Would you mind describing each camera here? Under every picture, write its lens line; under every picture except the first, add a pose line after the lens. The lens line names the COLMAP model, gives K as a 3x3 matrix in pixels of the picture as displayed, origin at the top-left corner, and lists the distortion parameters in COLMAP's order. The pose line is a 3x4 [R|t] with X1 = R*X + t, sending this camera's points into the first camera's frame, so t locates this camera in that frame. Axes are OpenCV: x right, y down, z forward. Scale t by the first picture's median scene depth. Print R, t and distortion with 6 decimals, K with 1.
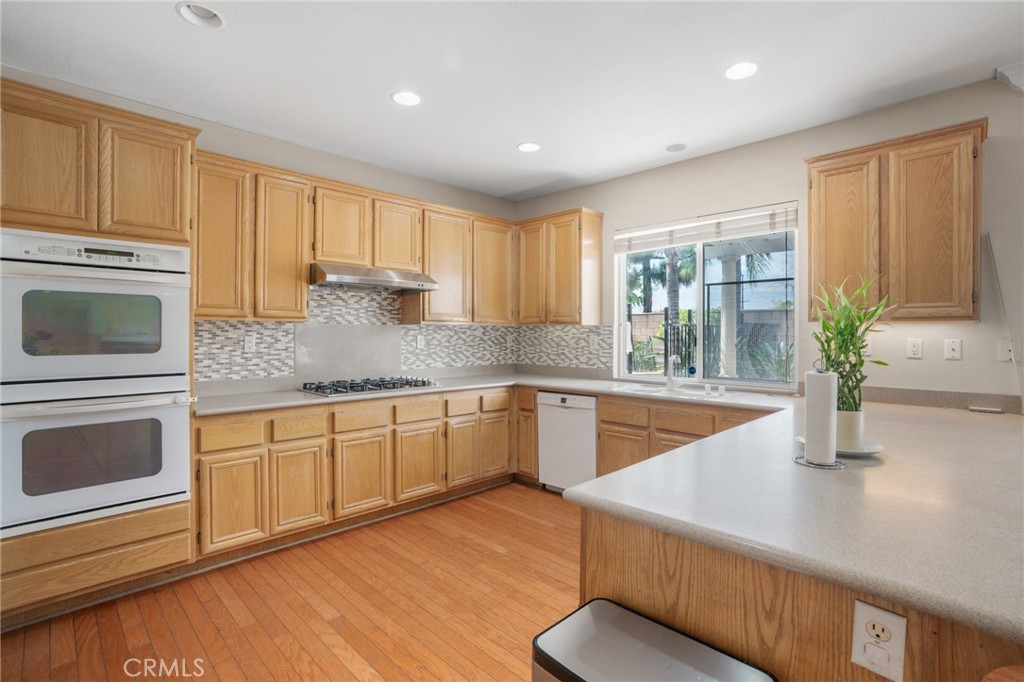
lens RADIAL K [[484.4, 0, 514.8], [0, 484.4, 331.8], [0, 0, 1]] dist [-0.003181, 0.009196]
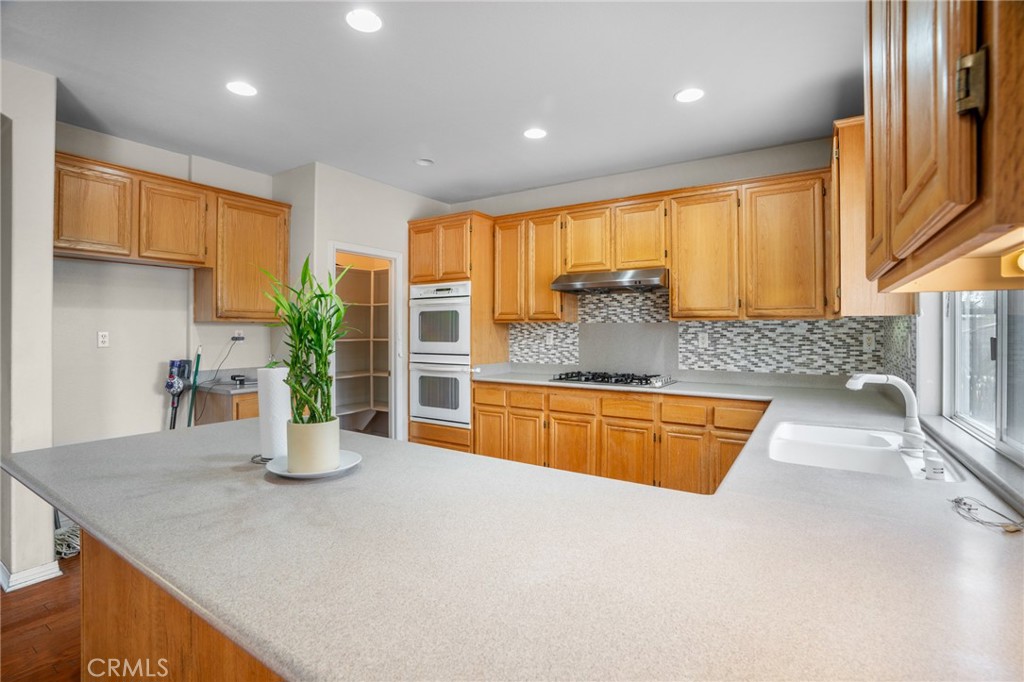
lens RADIAL K [[482.8, 0, 509.0], [0, 482.8, 331.8], [0, 0, 1]] dist [0.001683, 0.000449]
pose [[0.226923, -0.000109, -0.973913, 0.818073], [0.004688, 0.999989, 0.000980, 0.003073], [0.973901, -0.004788, 0.226921, 0.606428]]
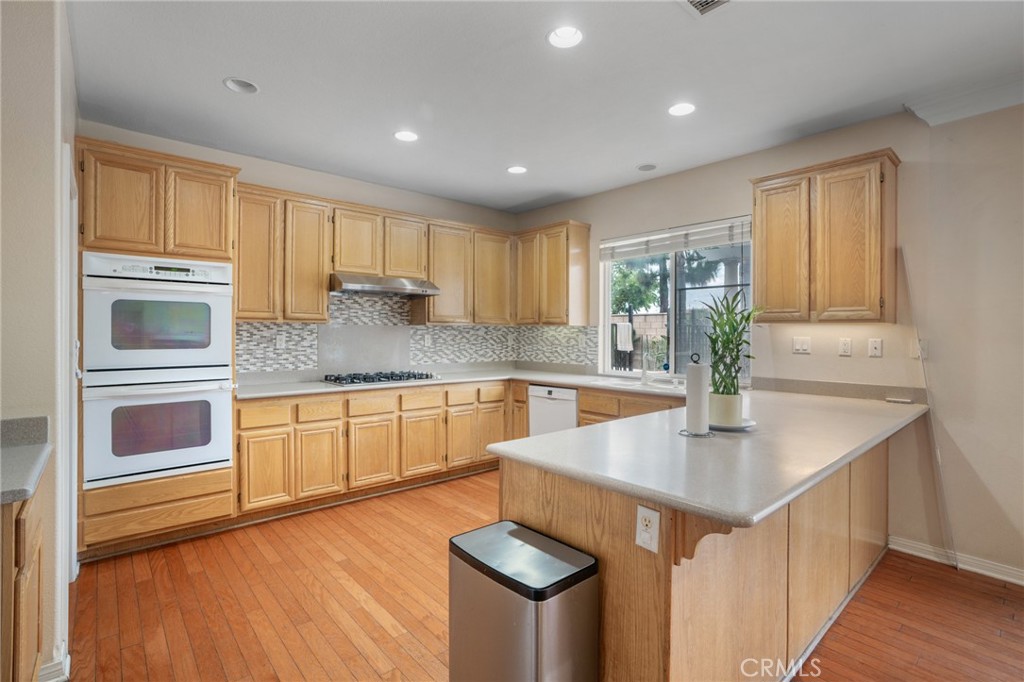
lens RADIAL K [[482.8, 0, 509.0], [0, 482.8, 331.8], [0, 0, 1]] dist [0.001683, 0.000449]
pose [[0.997356, 0.001394, -0.072664, 0.104382], [-0.001329, 0.999999, 0.000934, -0.001082], [0.072665, -0.000835, 0.997356, -0.150854]]
